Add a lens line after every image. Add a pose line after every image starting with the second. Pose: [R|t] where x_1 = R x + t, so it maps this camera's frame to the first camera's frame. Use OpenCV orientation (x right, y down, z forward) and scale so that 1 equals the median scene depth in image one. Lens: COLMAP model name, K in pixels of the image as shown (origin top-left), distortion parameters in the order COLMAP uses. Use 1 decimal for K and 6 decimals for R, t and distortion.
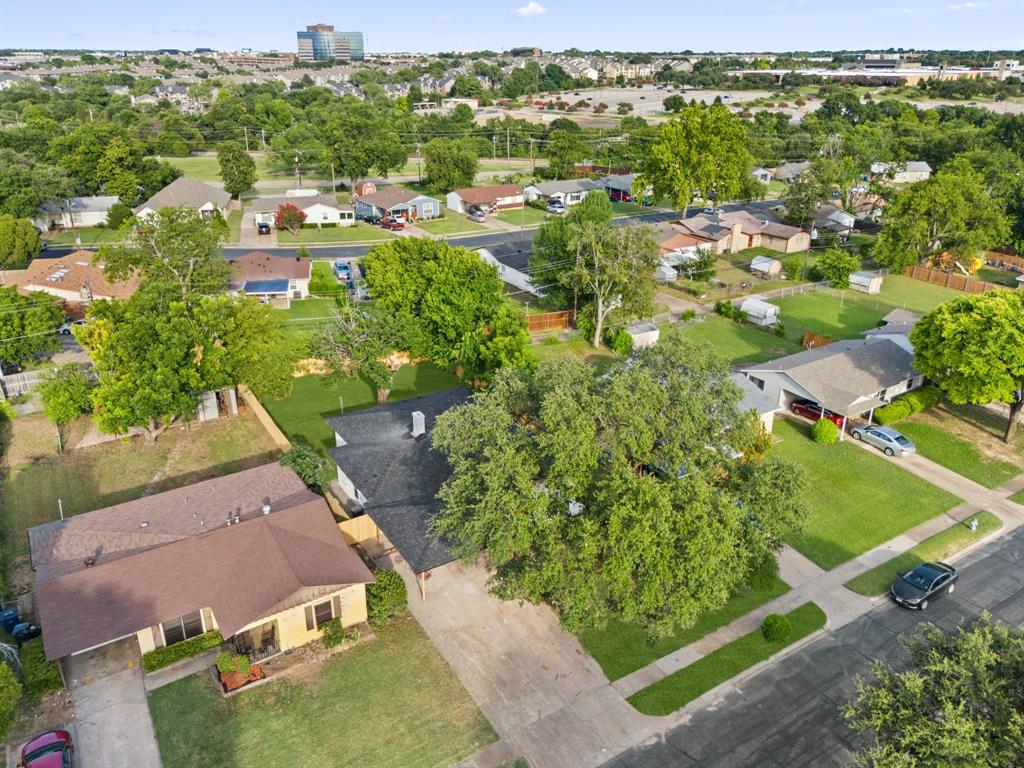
lens RADIAL K [[743.1, 0, 514.3], [0, 743.1, 381.0], [0, 0, 1]] dist [0.037035, -0.002834]
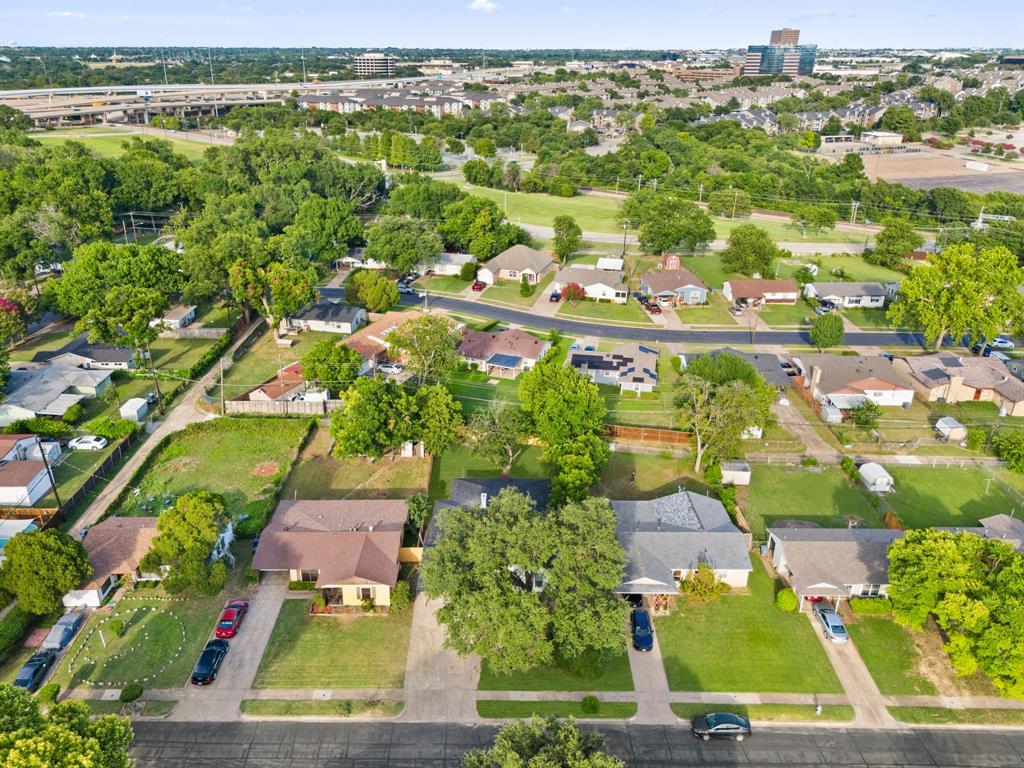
lens RADIAL K [[748.3, 0, 516.0], [0, 748.3, 385.1], [0, 0, 1]] dist [0.055321, -0.042490]
pose [[0.849241, 0.219561, -0.480191, 0.261763], [-0.216449, 0.974280, 0.062676, -0.122380], [0.481601, 0.050710, 0.874922, -0.155204]]
